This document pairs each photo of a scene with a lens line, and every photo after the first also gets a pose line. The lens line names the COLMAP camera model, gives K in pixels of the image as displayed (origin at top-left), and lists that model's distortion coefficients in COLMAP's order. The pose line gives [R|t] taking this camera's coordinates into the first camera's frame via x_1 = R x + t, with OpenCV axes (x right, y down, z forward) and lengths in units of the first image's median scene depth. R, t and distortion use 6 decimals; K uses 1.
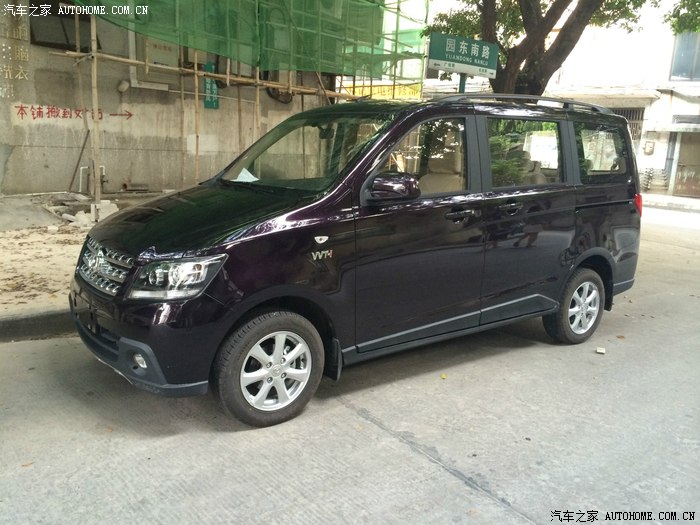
lens RADIAL K [[614.2, 0, 350.2], [0, 614.2, 263.9], [0, 0, 1]] dist [0.068736, -0.029805]
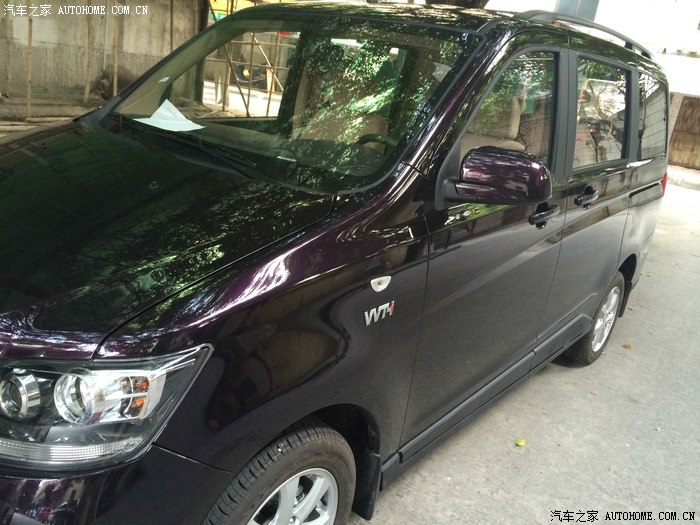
lens RADIAL K [[614.2, 0, 348.3], [0, 614.2, 262.3], [0, 0, 1]] dist [0.068736, -0.029805]
pose [[0.968775, 0.021092, 0.247044, -0.194235], [-0.053406, 0.990739, 0.124840, -0.116607], [-0.242123, -0.134135, 0.960929, 0.529103]]
